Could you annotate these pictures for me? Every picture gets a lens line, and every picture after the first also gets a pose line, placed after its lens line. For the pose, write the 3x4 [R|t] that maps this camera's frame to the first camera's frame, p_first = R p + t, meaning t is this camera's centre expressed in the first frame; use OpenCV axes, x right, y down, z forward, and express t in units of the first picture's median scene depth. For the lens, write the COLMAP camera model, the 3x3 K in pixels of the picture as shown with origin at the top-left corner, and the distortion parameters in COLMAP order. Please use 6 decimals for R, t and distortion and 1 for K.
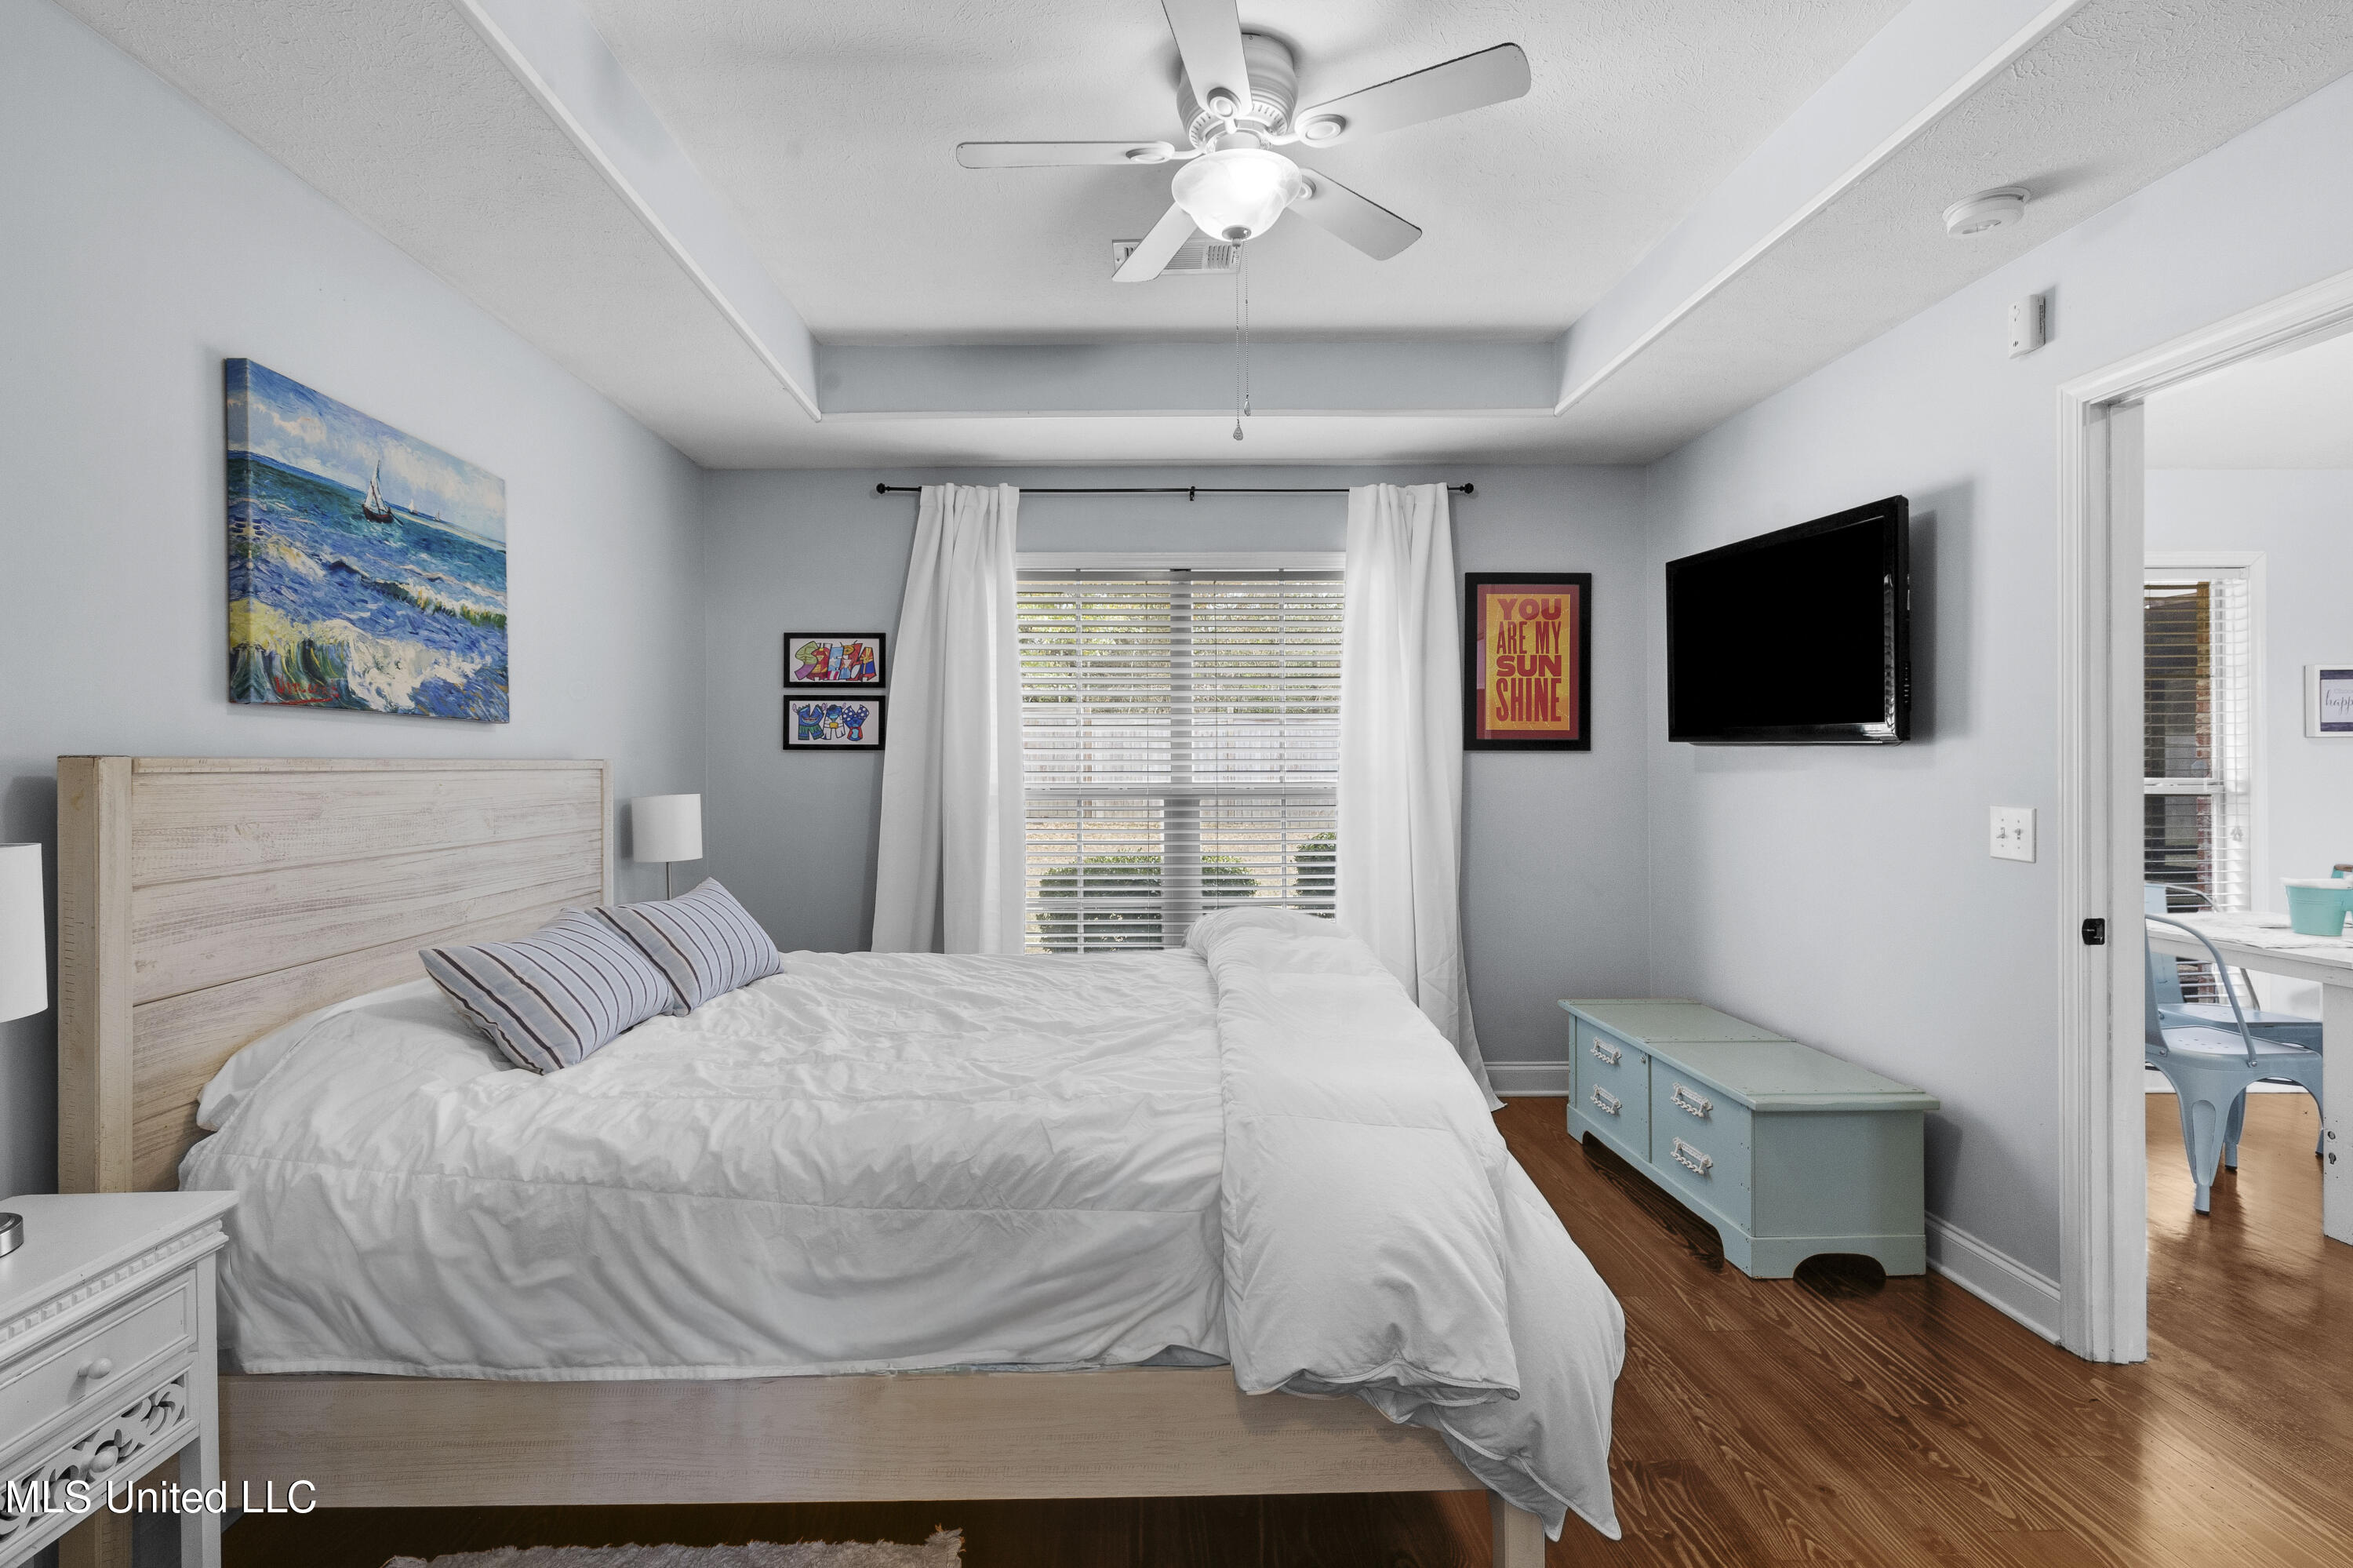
lens RADIAL K [[1055.9, 0, 1183.0], [0, 1055.9, 759.4], [0, 0, 1]] dist [-0.000576, -0.008260]
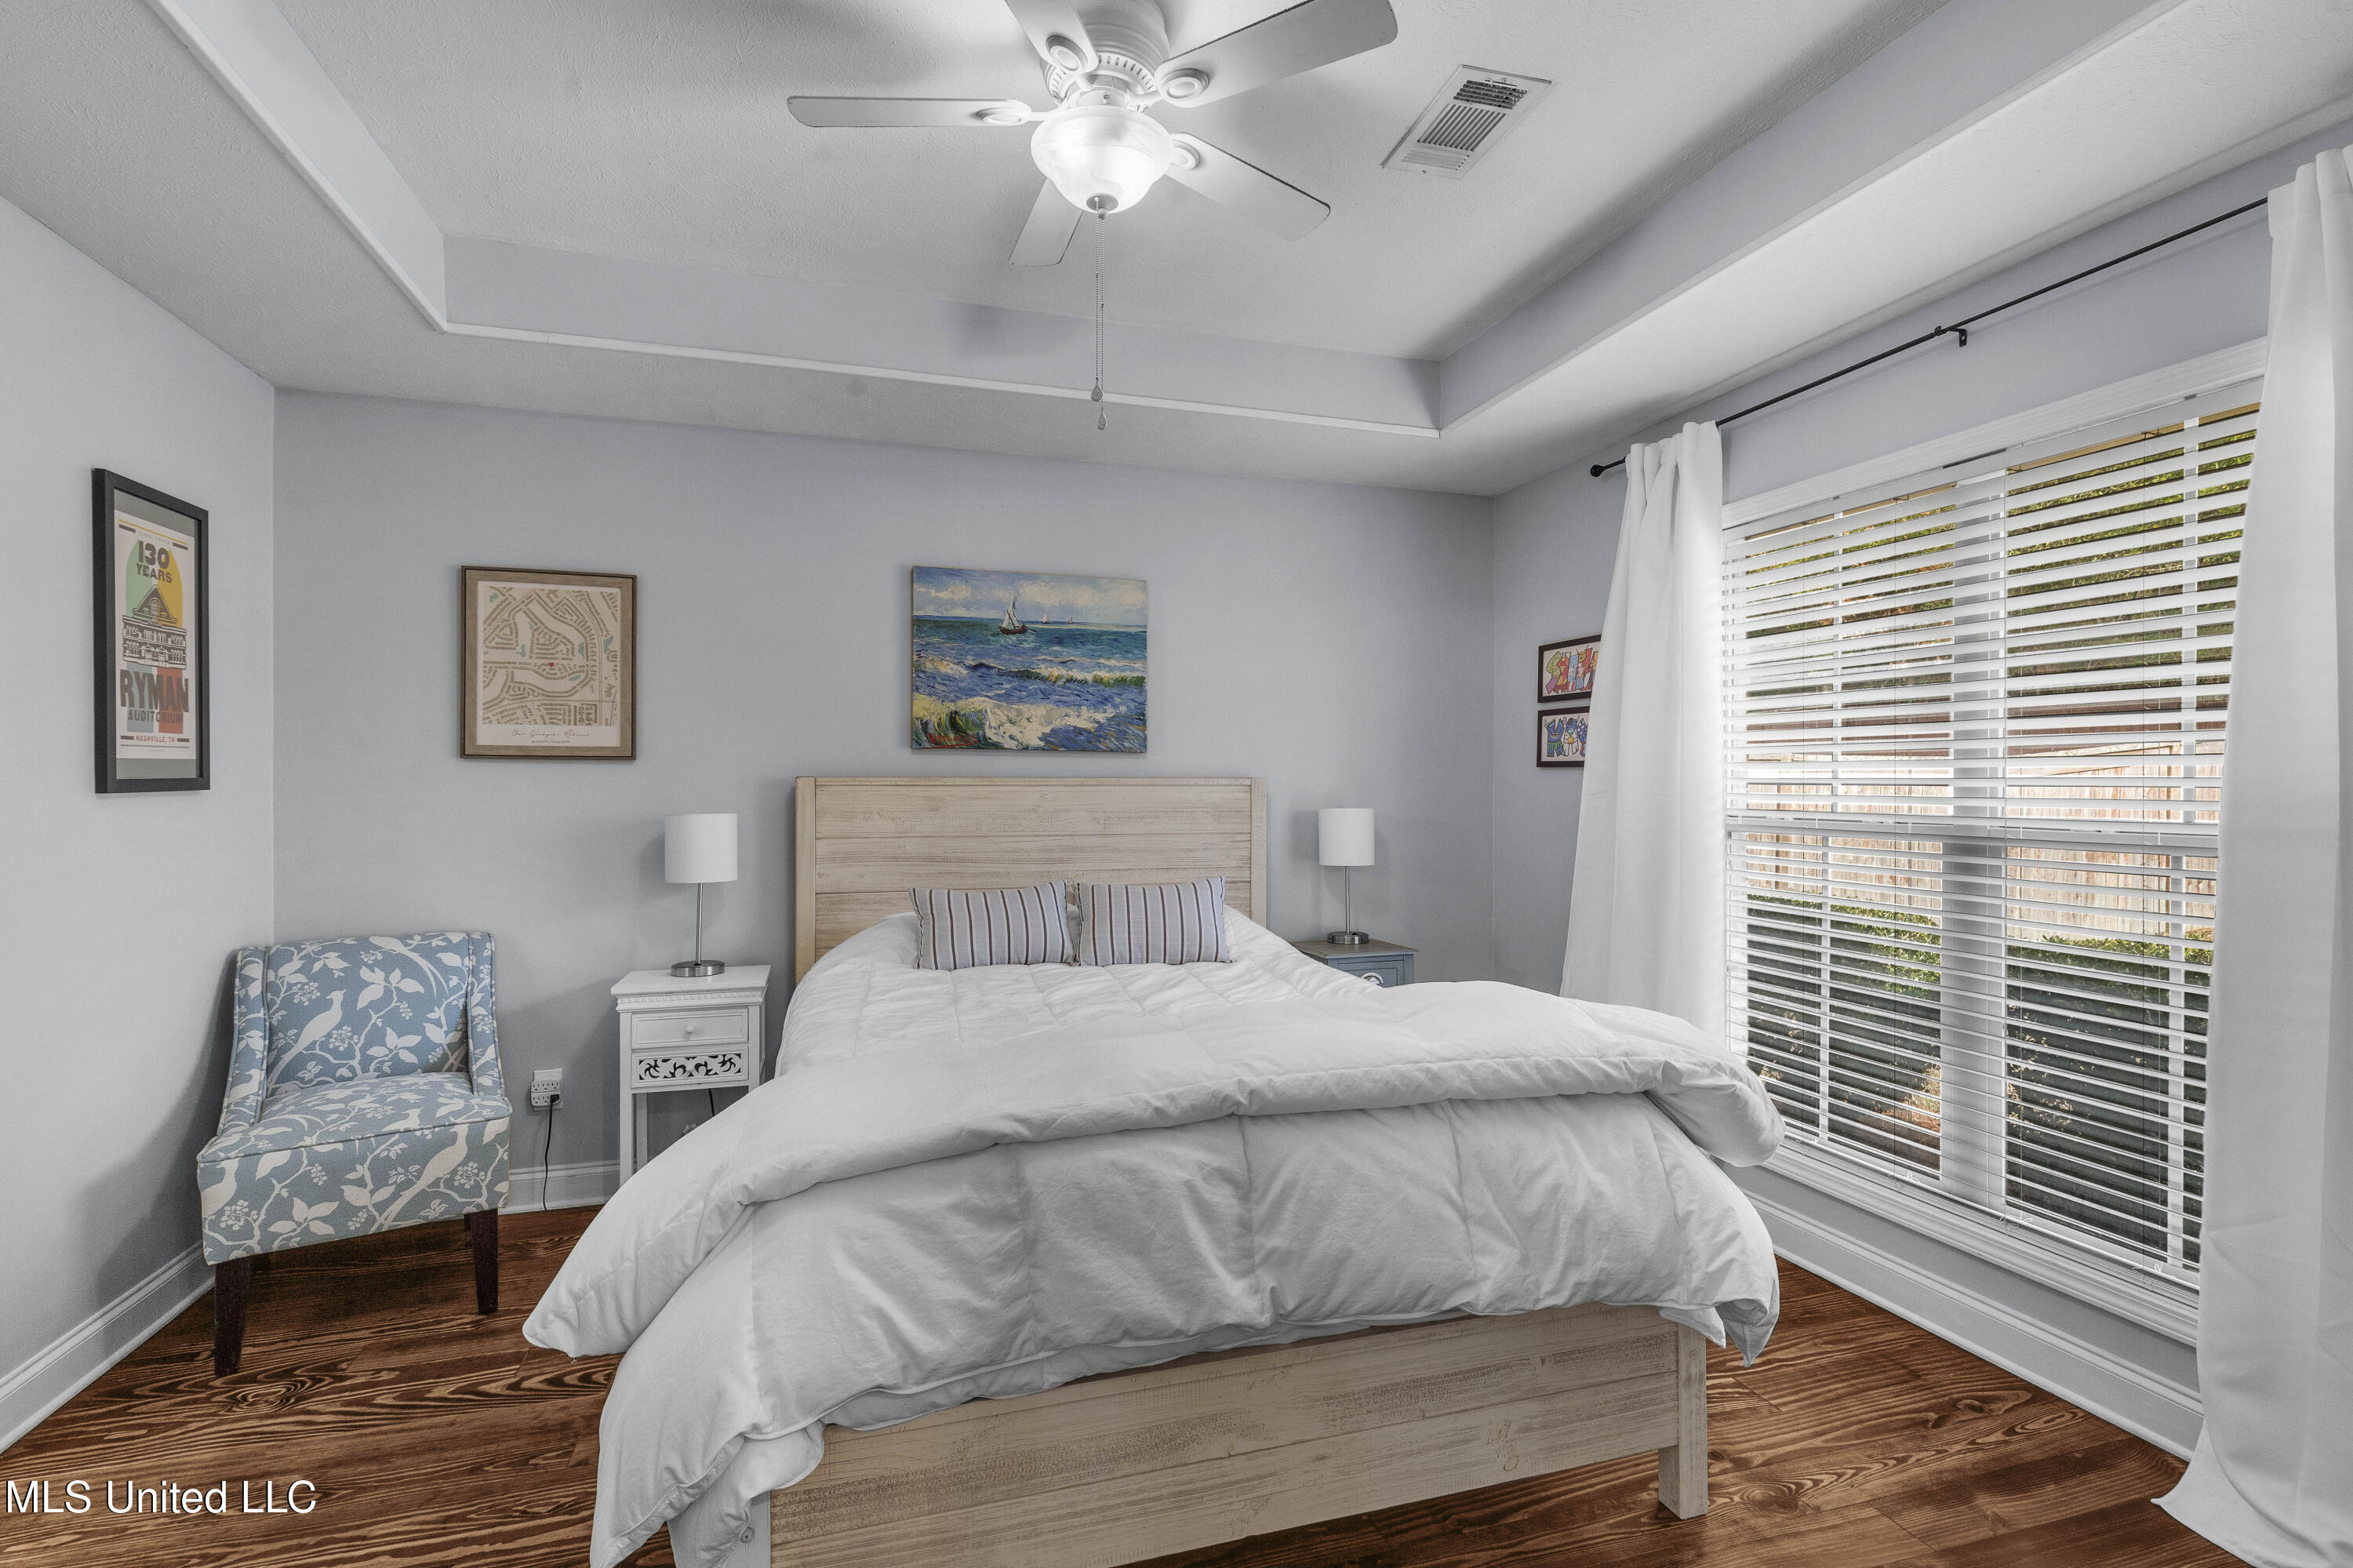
lens RADIAL K [[1070.4, 0, 1171.2], [0, 1070.4, 793.6], [0, 0, 1]] dist [0.001142, -0.000210]
pose [[0.267509, 0.016477, -0.963414, 0.864103], [0.001567, 0.999845, 0.017535, -0.004354], [0.963554, -0.006201, 0.267442, 0.737125]]
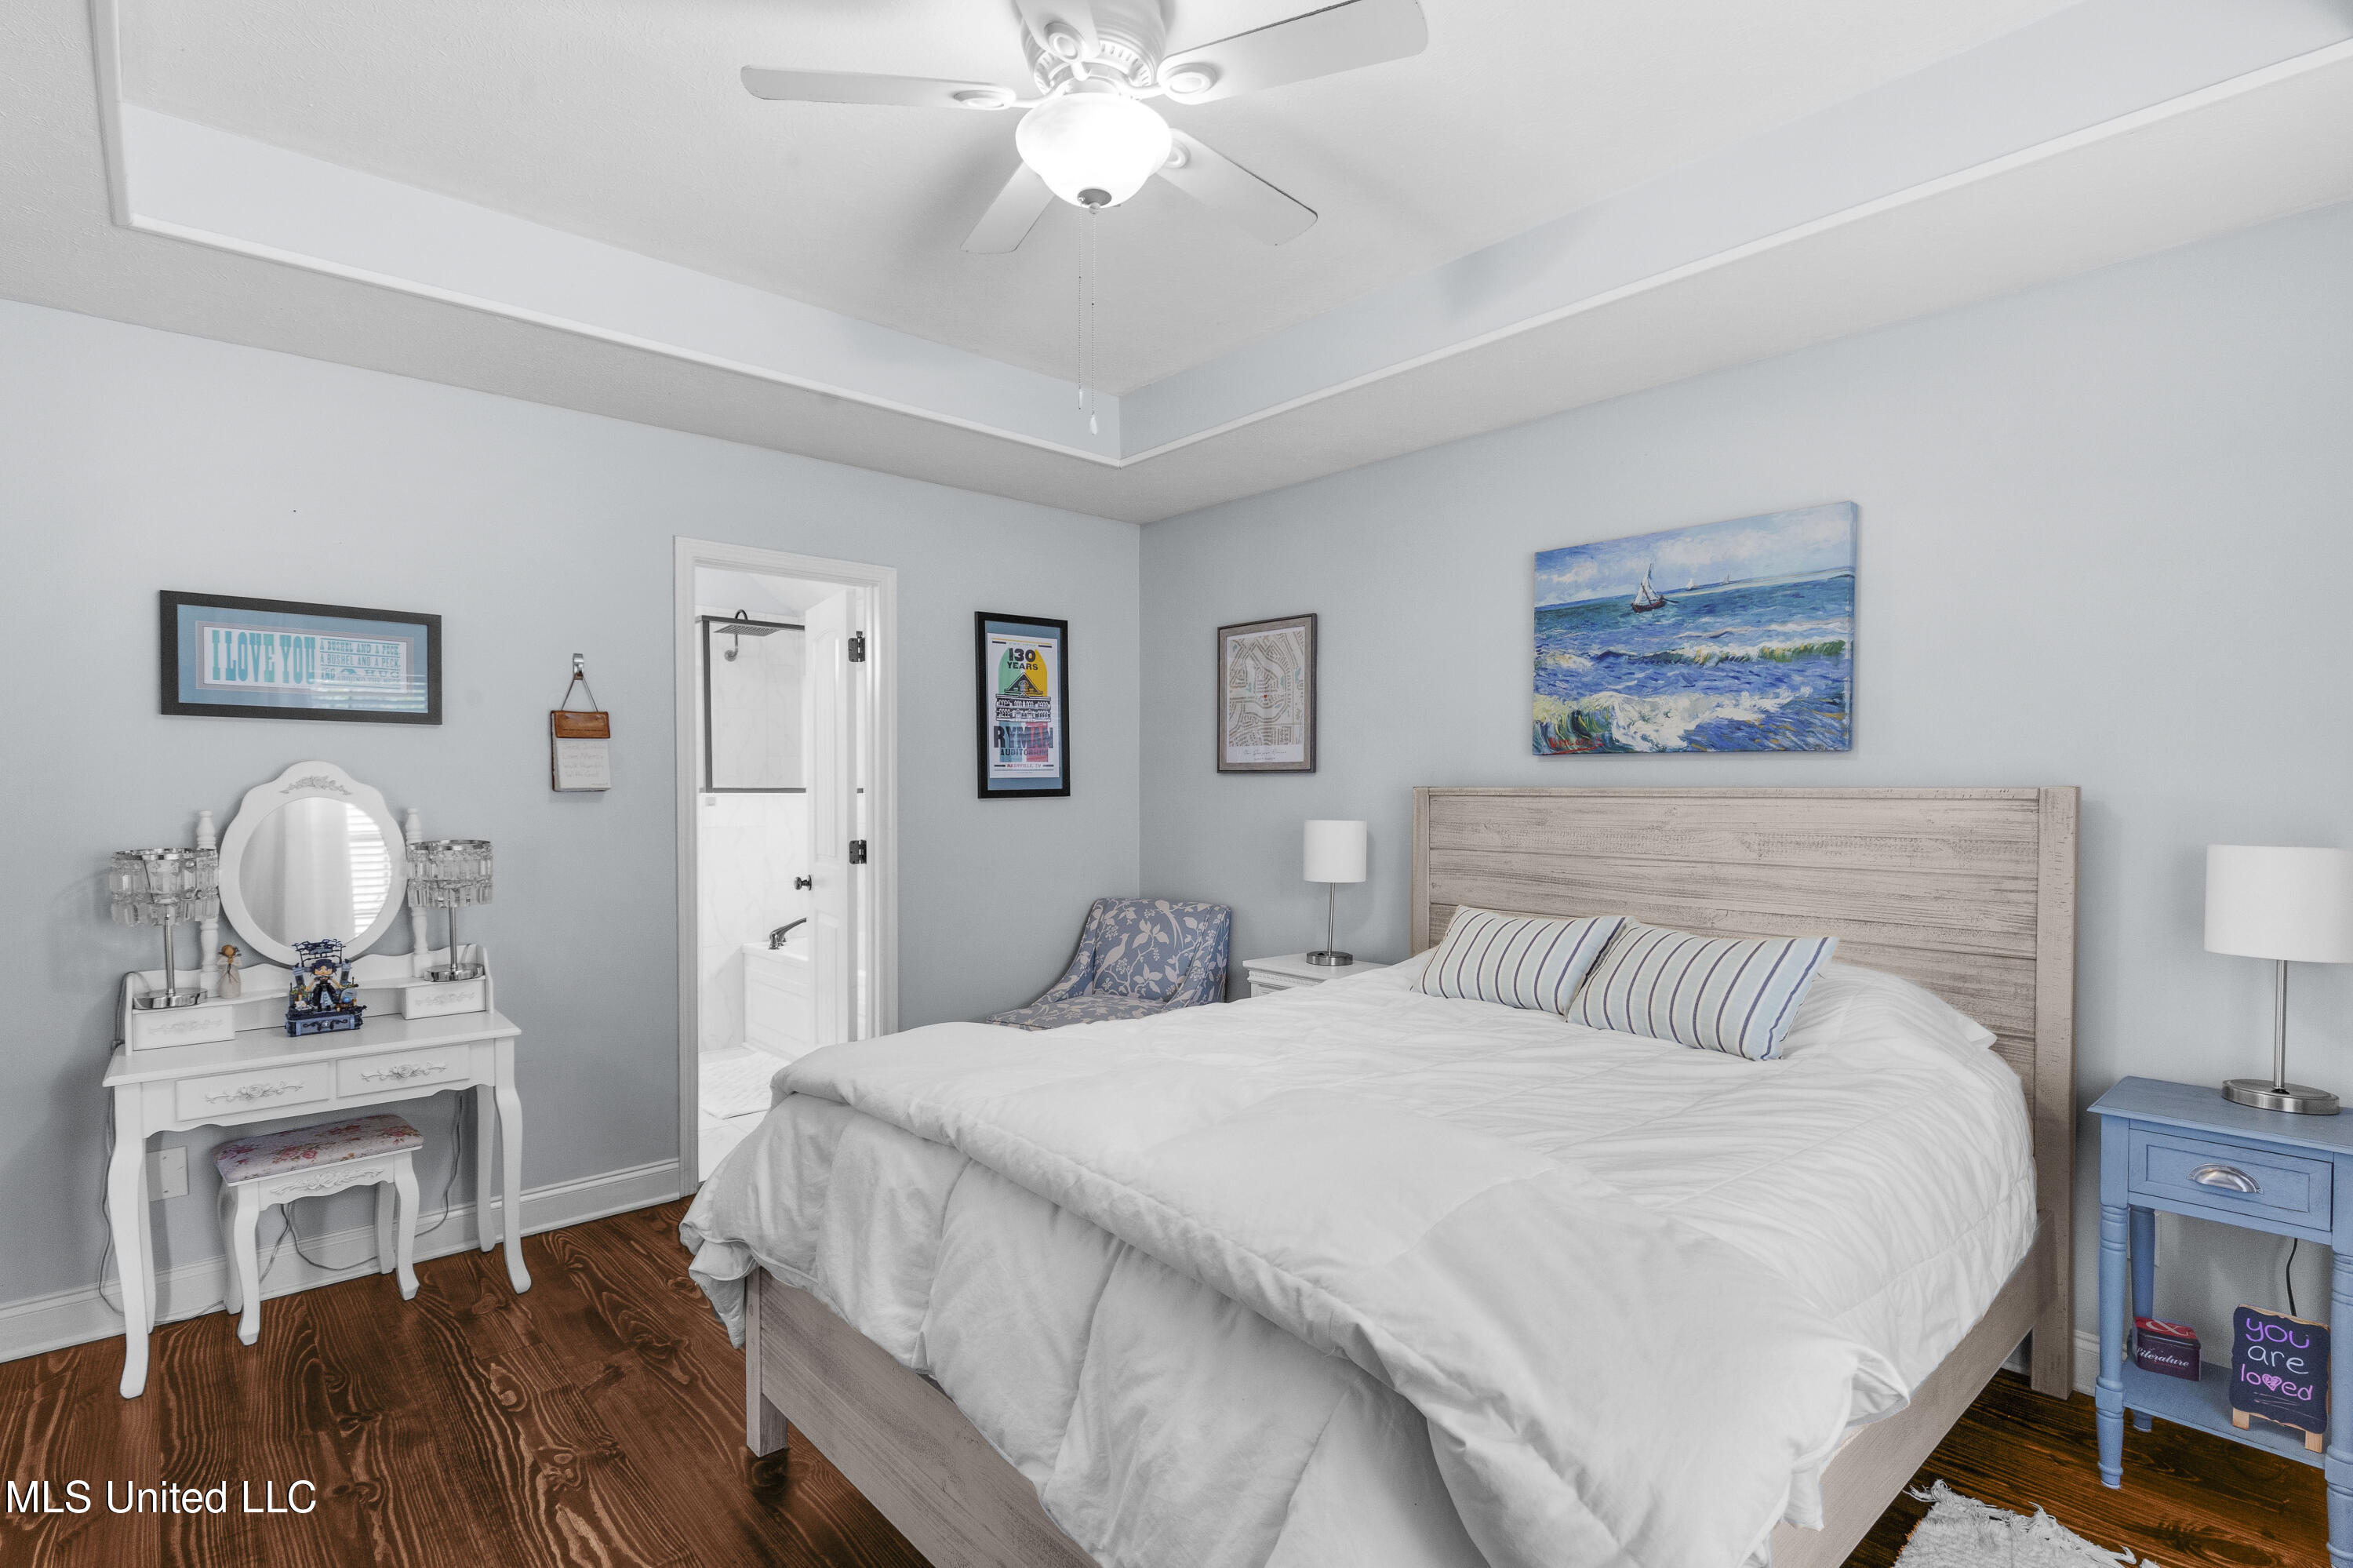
lens RADIAL K [[1070.4, 0, 1171.2], [0, 1070.4, 793.6], [0, 0, 1]] dist [0.001142, -0.000210]
pose [[-0.756991, 0.011265, -0.653328, 0.552373], [0.007296, 0.999935, 0.008788, -0.008258], [0.653384, 0.001886, -0.757024, 1.531245]]
